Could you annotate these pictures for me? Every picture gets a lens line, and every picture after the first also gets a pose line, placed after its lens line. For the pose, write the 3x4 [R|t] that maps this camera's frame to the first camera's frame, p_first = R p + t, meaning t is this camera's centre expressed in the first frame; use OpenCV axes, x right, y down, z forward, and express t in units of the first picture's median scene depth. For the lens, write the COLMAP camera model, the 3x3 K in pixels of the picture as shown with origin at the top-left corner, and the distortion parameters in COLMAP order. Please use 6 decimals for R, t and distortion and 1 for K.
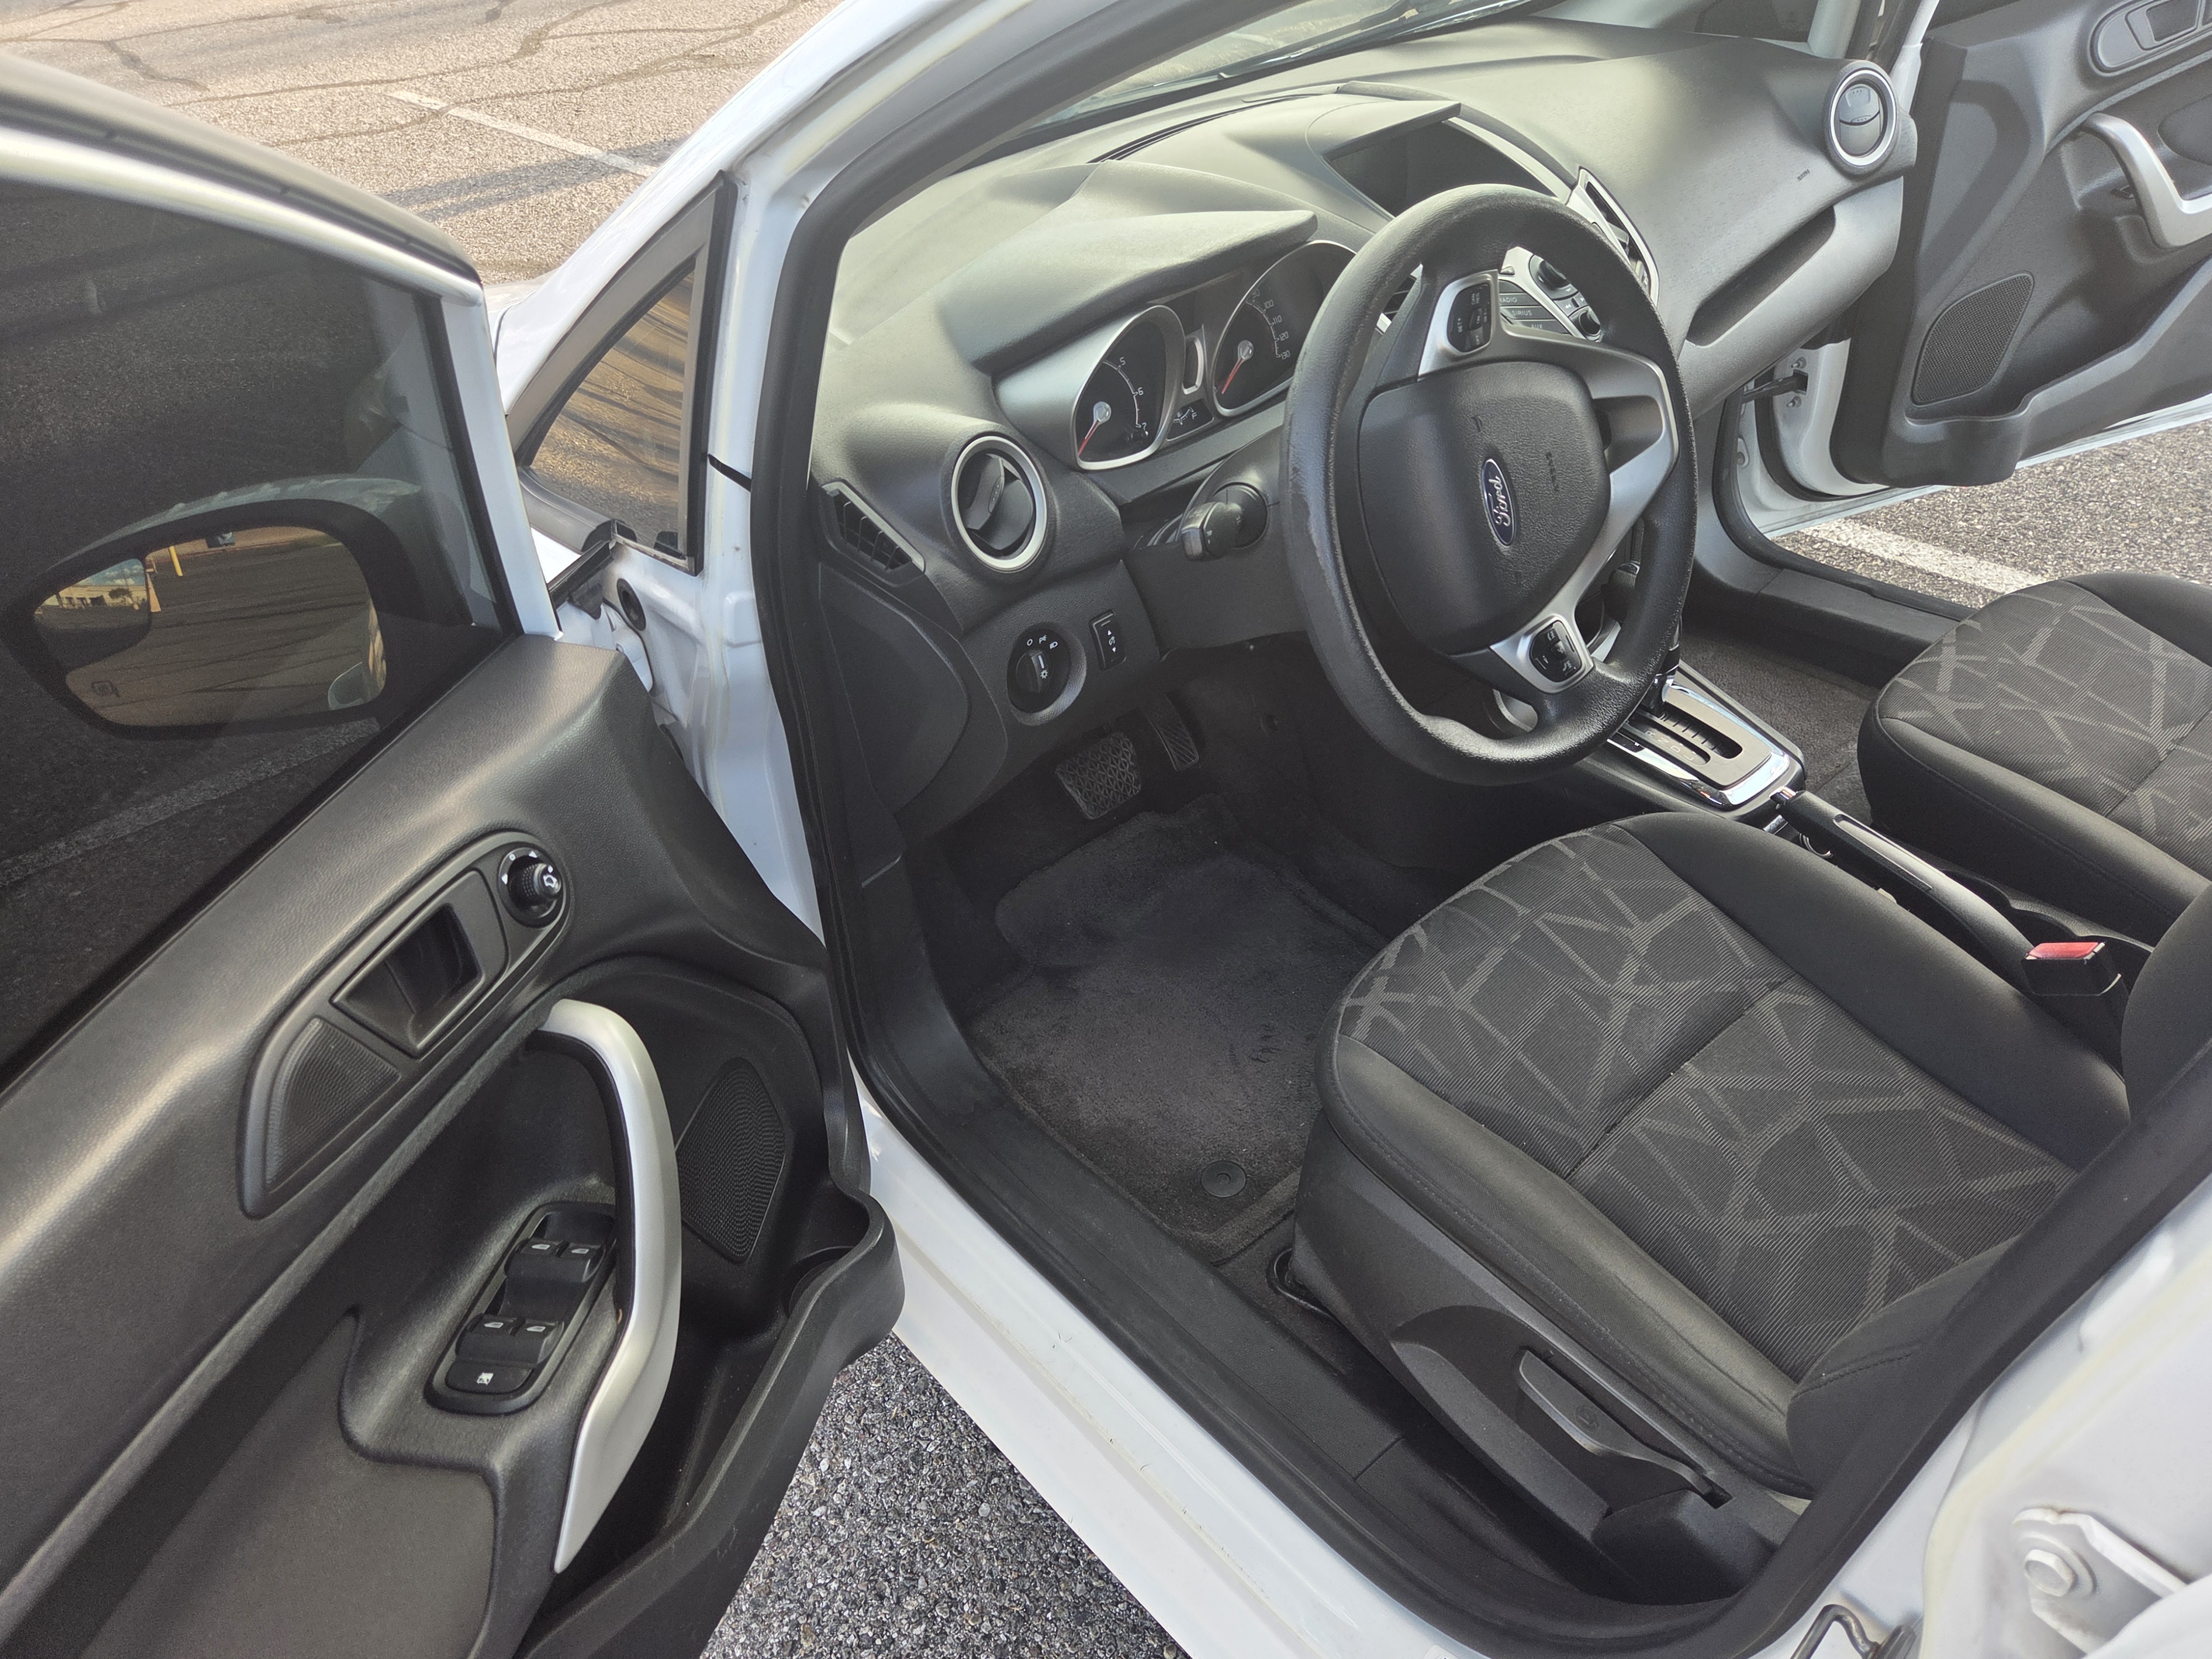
lens RADIAL K [[1495.0, 0, 1103.6], [0, 1495.0, 797.6], [0, 0, 1]] dist [0.071187, -0.069026]
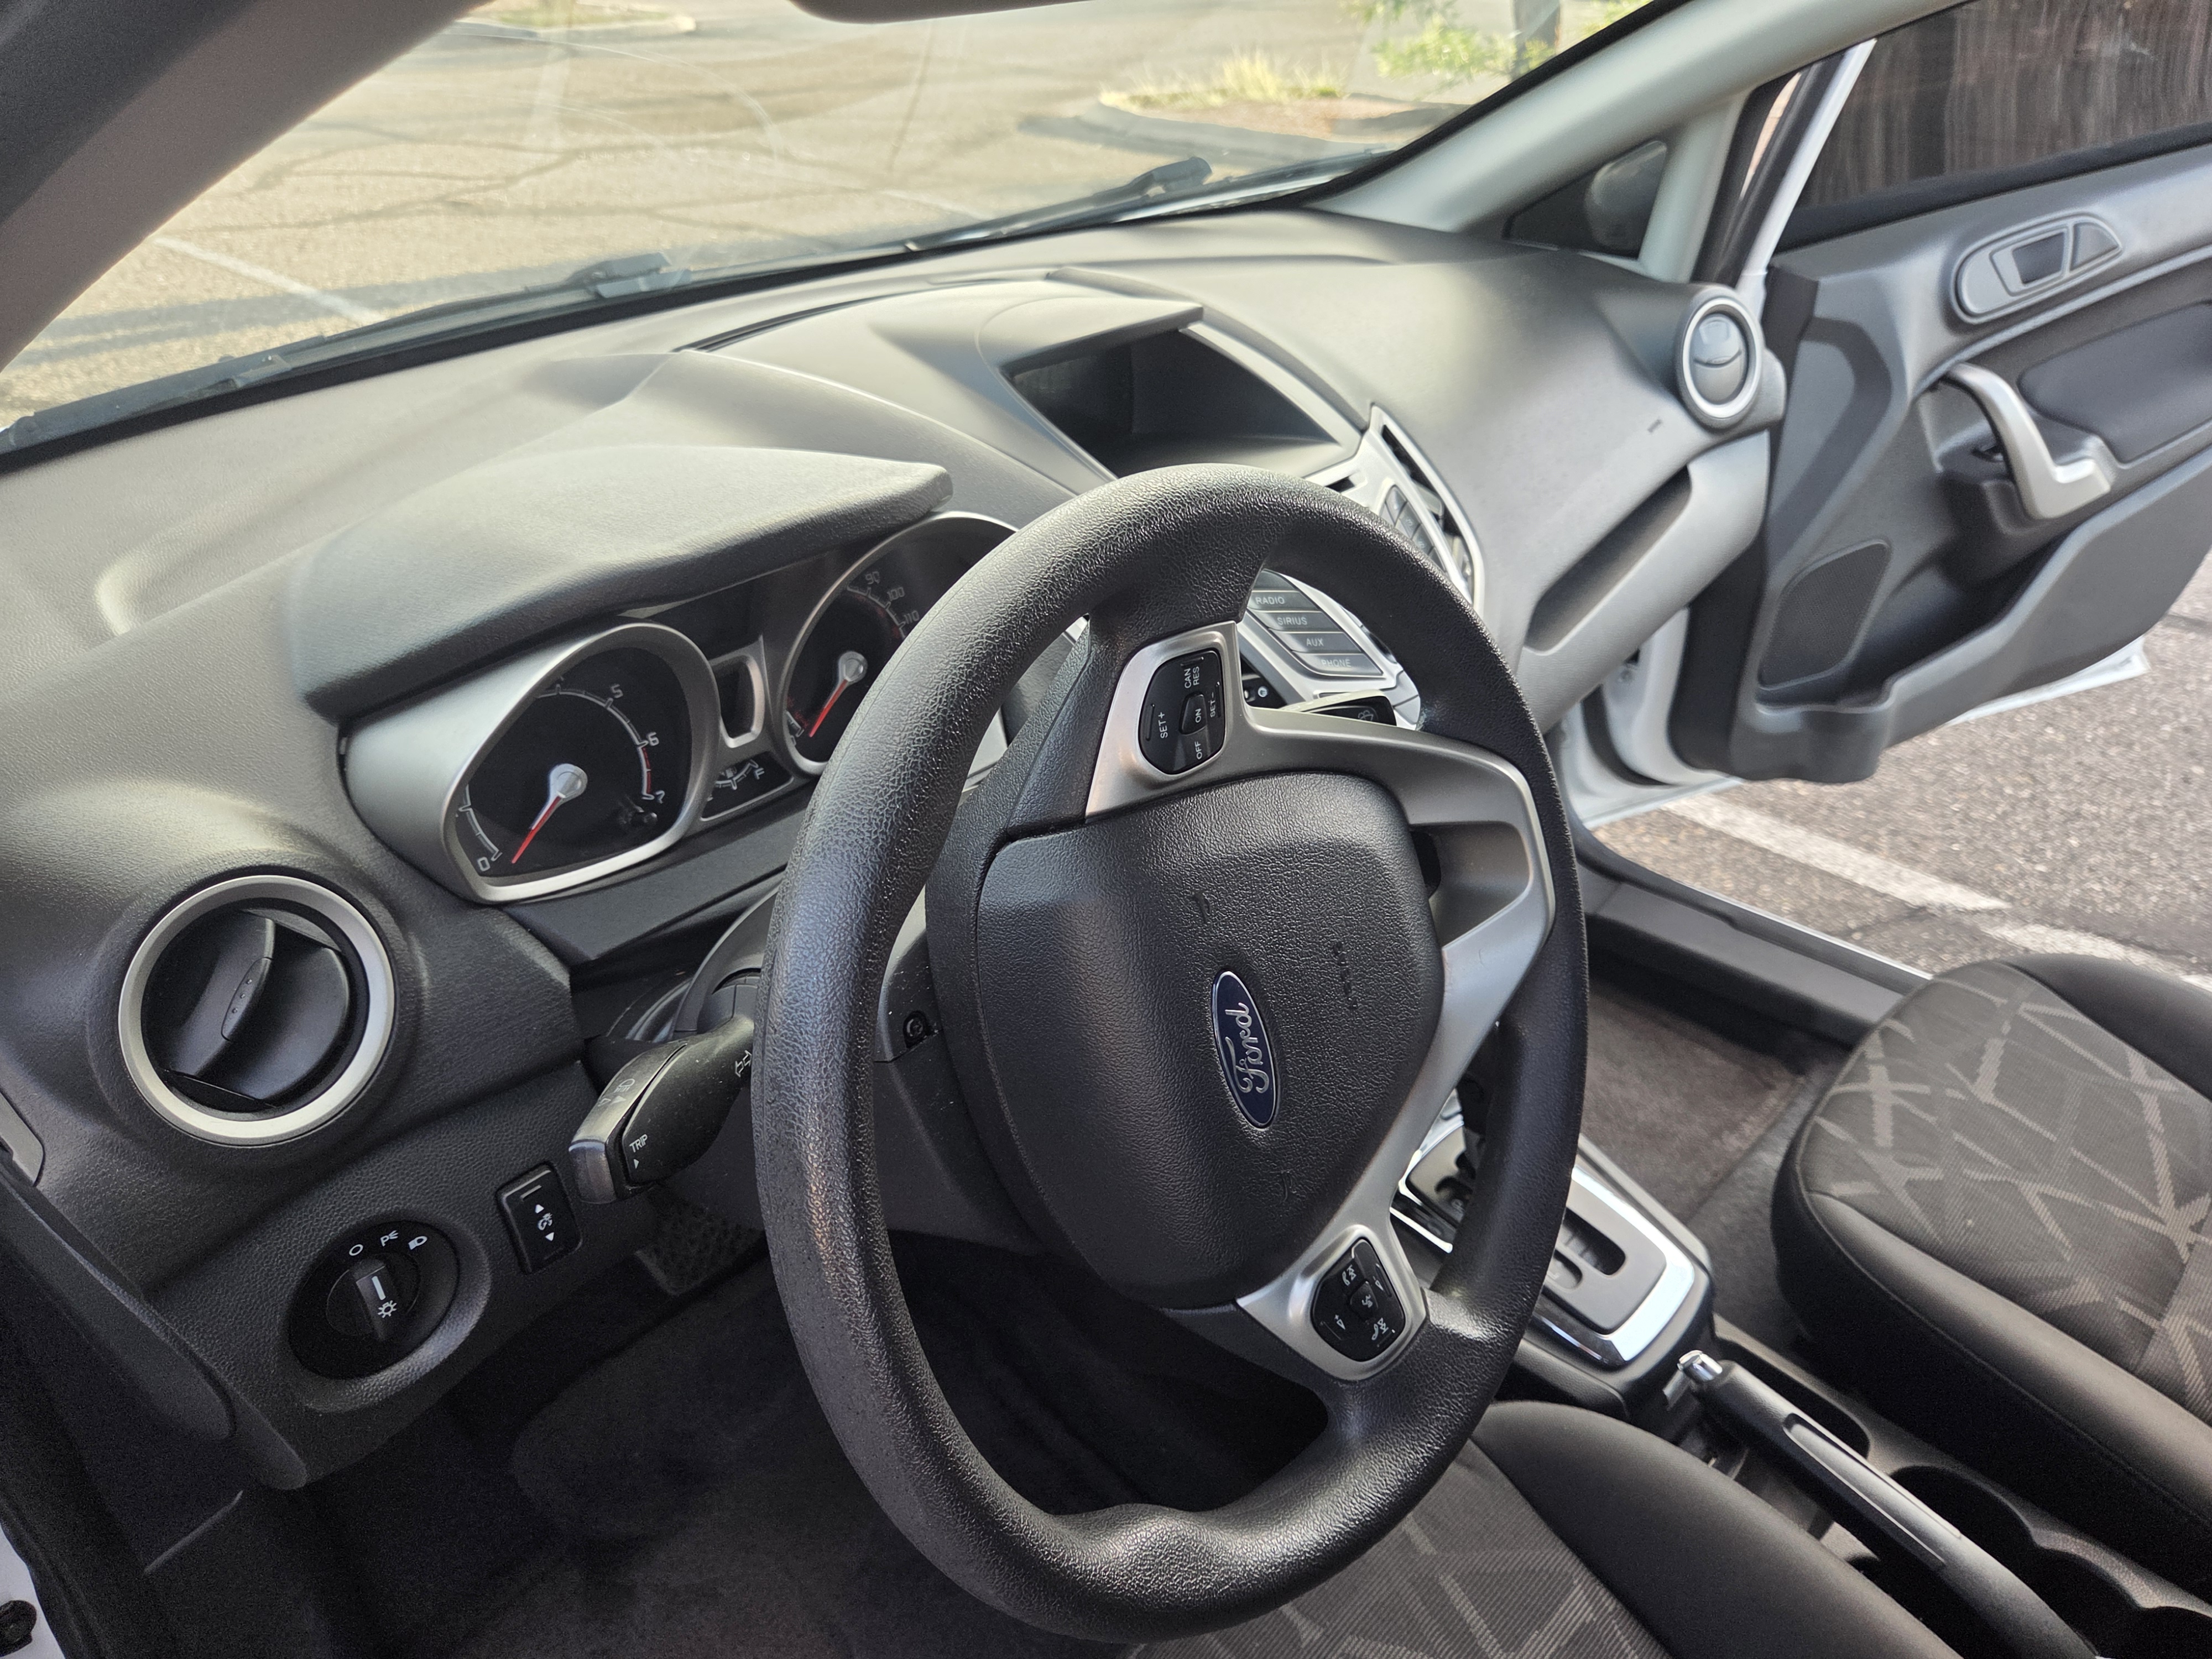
lens RADIAL K [[1562.1, 0, 1103.1], [0, 1562.1, 776.0], [0, 0, 1]] dist [0.052390, -0.069730]
pose [[0.990636, 0.022226, 0.134707, 0.093909], [-0.005116, 0.992010, -0.126053, -0.148020], [-0.136432, 0.124184, 0.982835, 0.314636]]
